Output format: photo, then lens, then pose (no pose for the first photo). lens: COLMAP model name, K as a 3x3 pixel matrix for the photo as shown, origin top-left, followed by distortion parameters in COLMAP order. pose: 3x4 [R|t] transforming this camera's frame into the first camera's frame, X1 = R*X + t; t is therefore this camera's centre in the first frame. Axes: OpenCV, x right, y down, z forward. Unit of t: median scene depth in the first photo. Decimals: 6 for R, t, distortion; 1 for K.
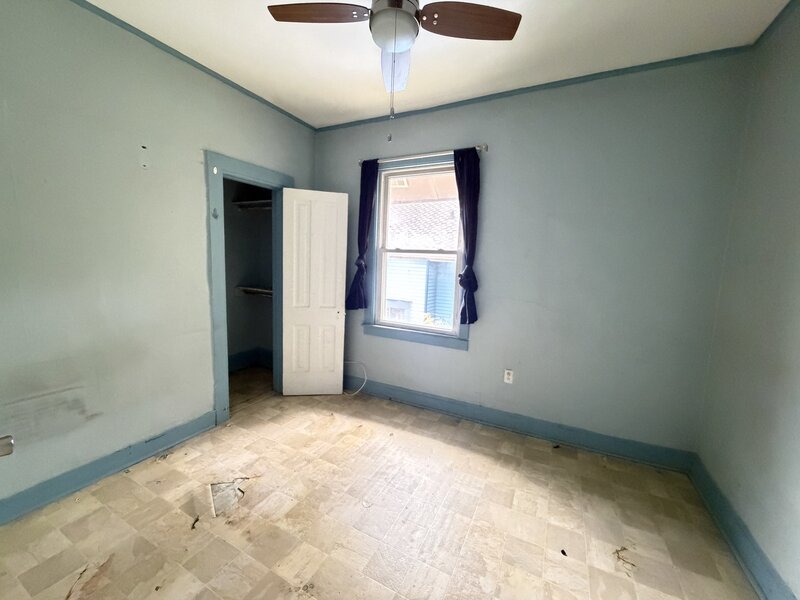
lens RADIAL K [[320.5, 0, 398.1], [0, 320.5, 300.1], [0, 0, 1]] dist [0.001601, -0.000241]
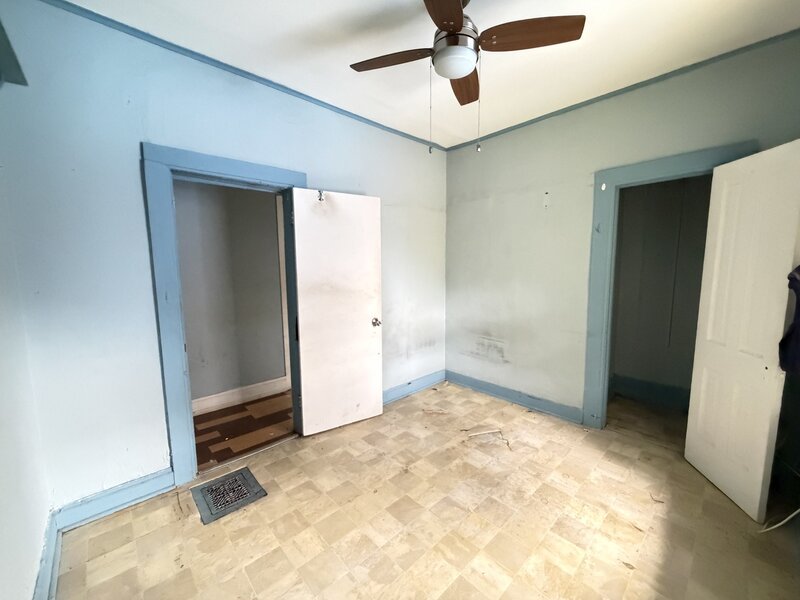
lens RADIAL K [[320.5, 0, 398.3], [0, 320.5, 302.0], [0, 0, 1]] dist [0.001601, -0.000241]
pose [[-0.334067, 0.081920, -0.938983, 0.794643], [-0.118760, 0.984618, 0.128154, -0.102058], [0.935038, 0.154325, -0.319200, 0.901662]]
